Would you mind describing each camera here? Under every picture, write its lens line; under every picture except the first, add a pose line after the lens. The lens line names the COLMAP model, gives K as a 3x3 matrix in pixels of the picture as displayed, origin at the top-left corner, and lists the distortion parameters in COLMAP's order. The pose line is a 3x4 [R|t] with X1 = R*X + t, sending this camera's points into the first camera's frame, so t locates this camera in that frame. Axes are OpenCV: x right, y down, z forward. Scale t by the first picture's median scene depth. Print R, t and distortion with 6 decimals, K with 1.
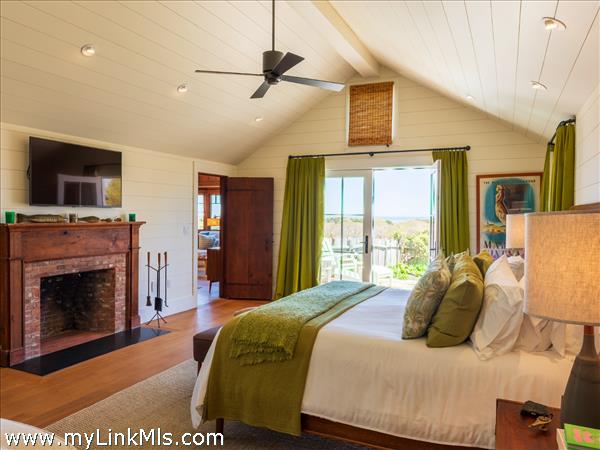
lens RADIAL K [[448.2, 0, 300.3], [0, 448.2, 223.7], [0, 0, 1]] dist [-0.007121, -0.004407]
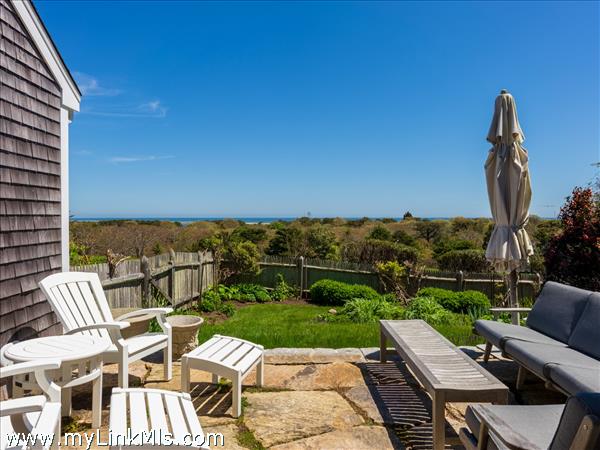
lens RADIAL K [[448.2, 0, 300.5], [0, 448.2, 223.4], [0, 0, 1]] dist [-0.007121, -0.004407]
pose [[0.895108, -0.006528, 0.445802, 0.027296], [0.007678, 0.999970, -0.000775, -0.006189], [-0.445784, 0.004117, 0.895131, 0.316275]]
